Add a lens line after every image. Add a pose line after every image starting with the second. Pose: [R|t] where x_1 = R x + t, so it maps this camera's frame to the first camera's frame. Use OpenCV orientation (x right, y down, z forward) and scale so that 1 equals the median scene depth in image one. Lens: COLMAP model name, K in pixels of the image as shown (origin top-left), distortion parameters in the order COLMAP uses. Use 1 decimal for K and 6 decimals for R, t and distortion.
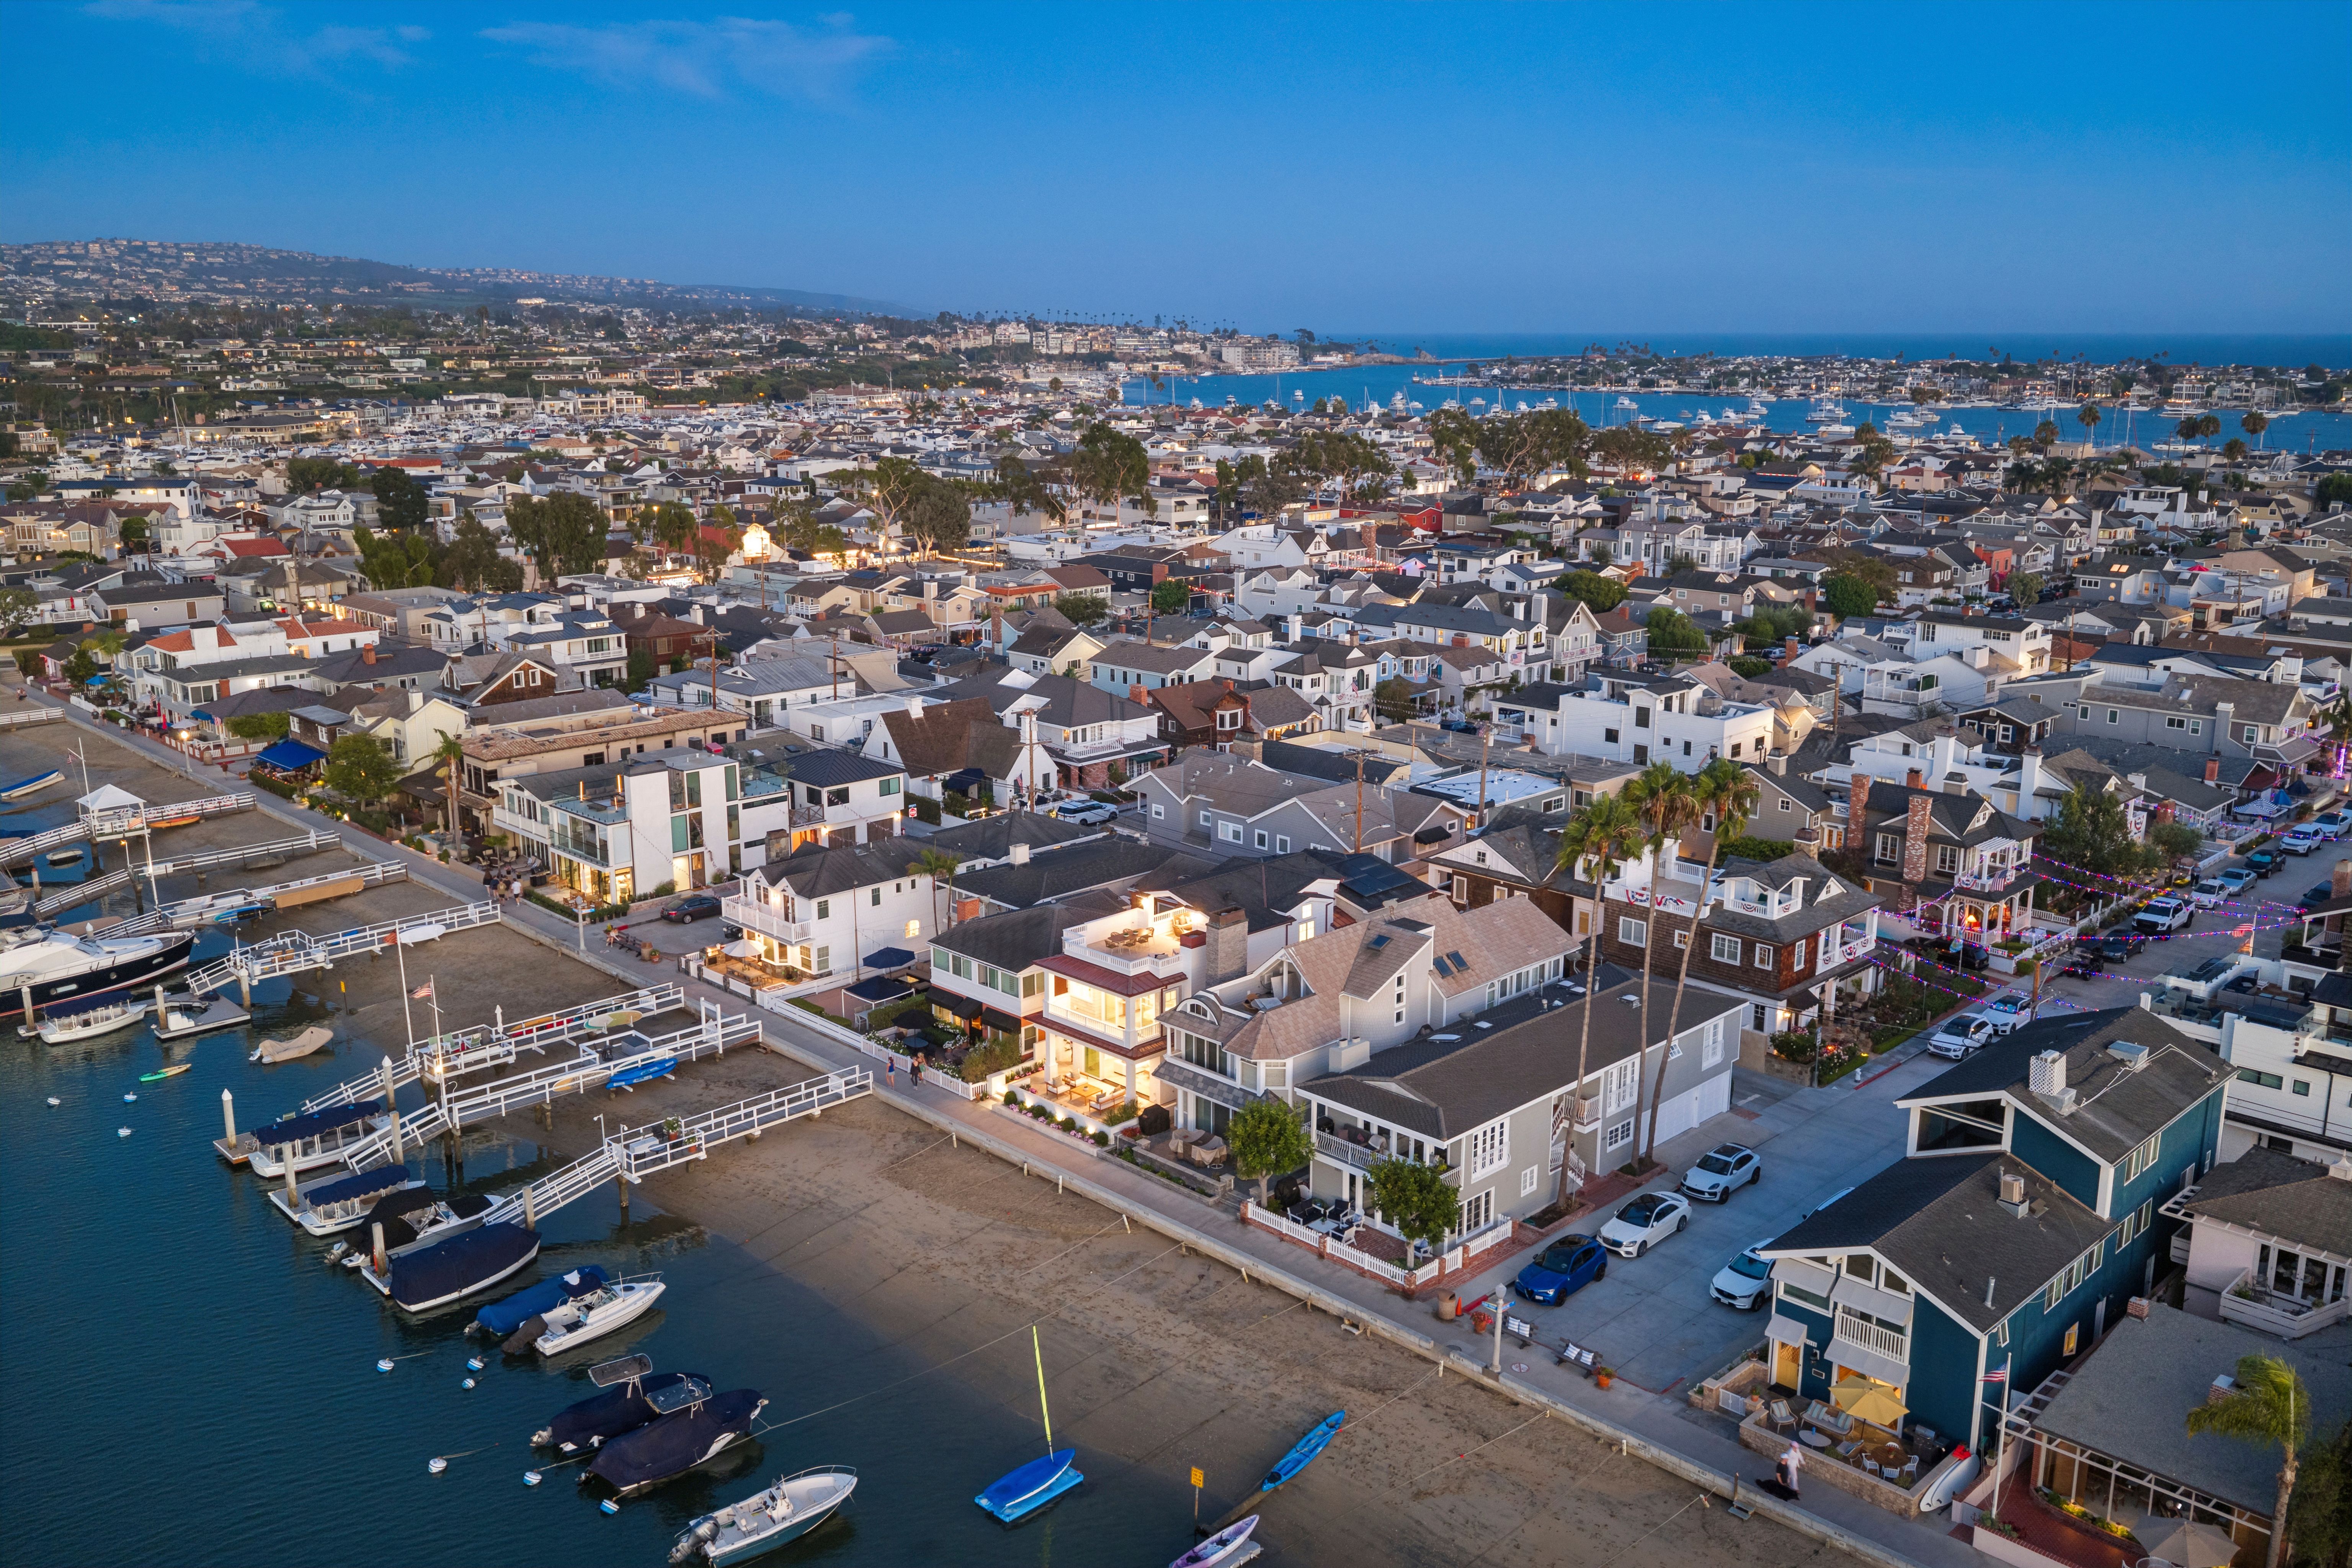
lens RADIAL K [[1949.8, 0, 1177.4], [0, 1949.8, 783.3], [0, 0, 1]] dist [-0.001783, 0.003896]
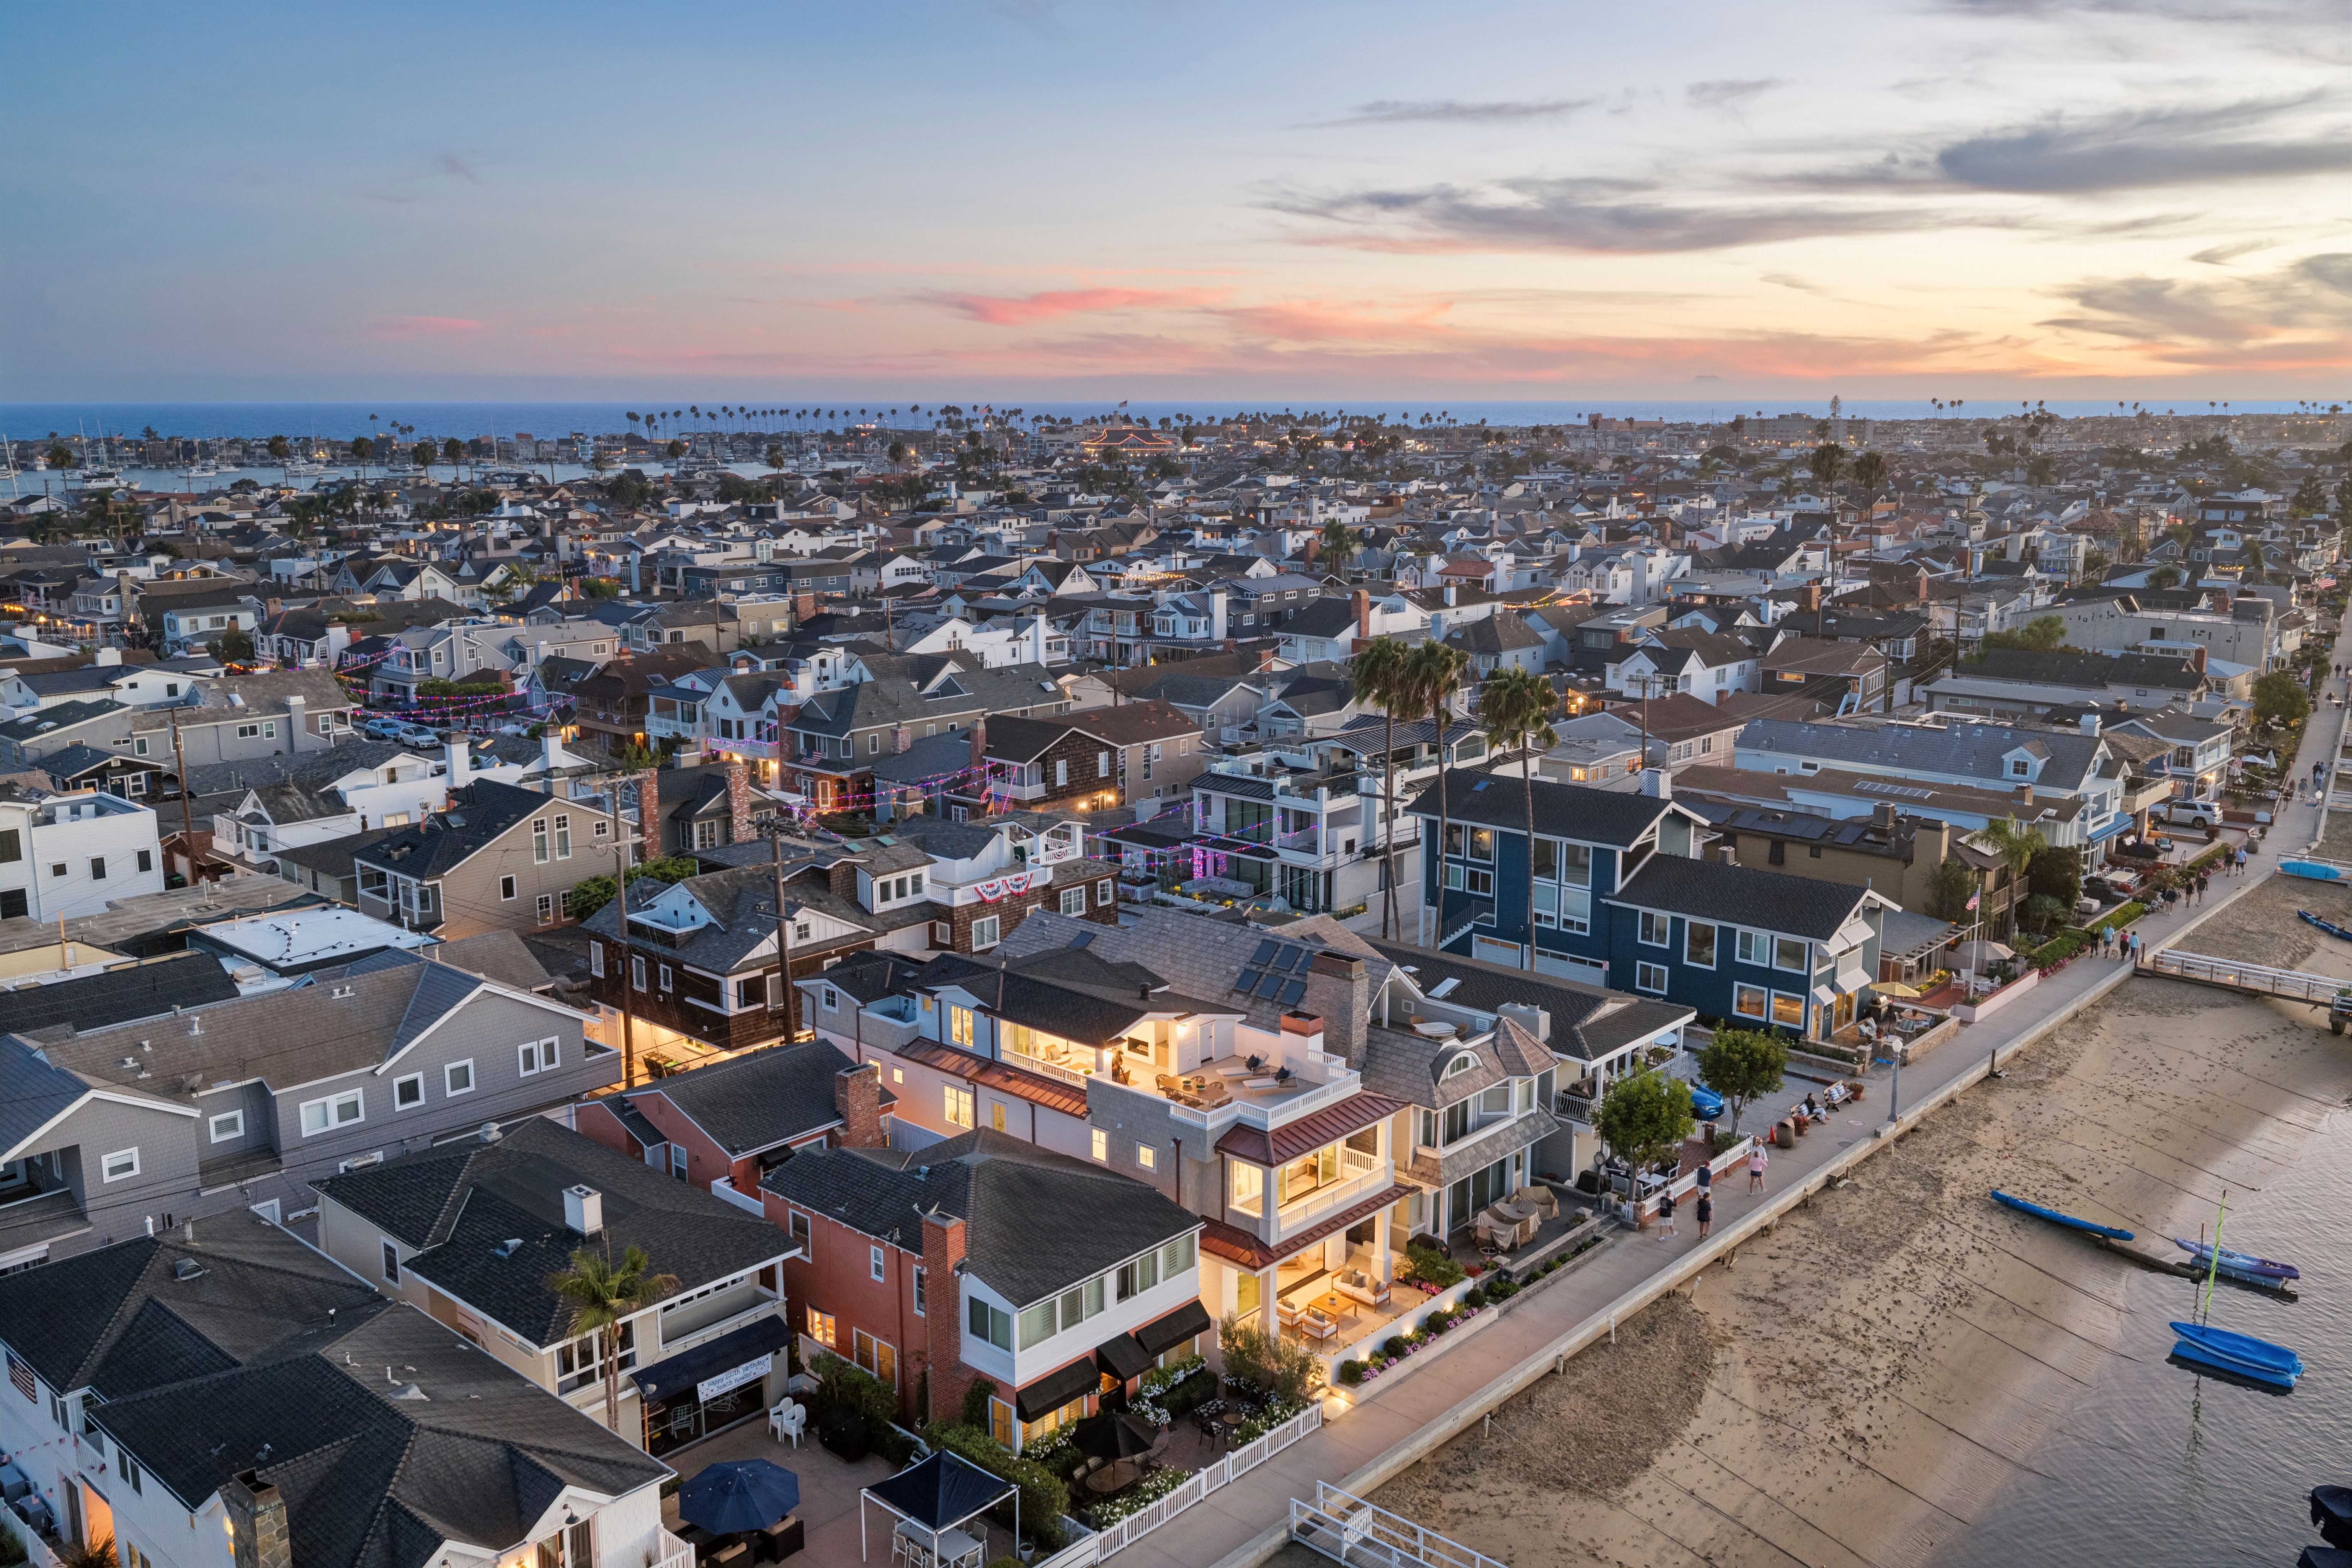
lens RADIAL K [[1949.8, 0, 1178.9], [0, 1949.8, 787.4], [0, 0, 1]] dist [-0.001783, 0.003896]
pose [[-0.062325, -0.195618, 0.978698, -0.510033], [0.228150, 0.951847, 0.204780, -0.120241], [-0.971629, 0.236052, -0.014693, 0.797926]]
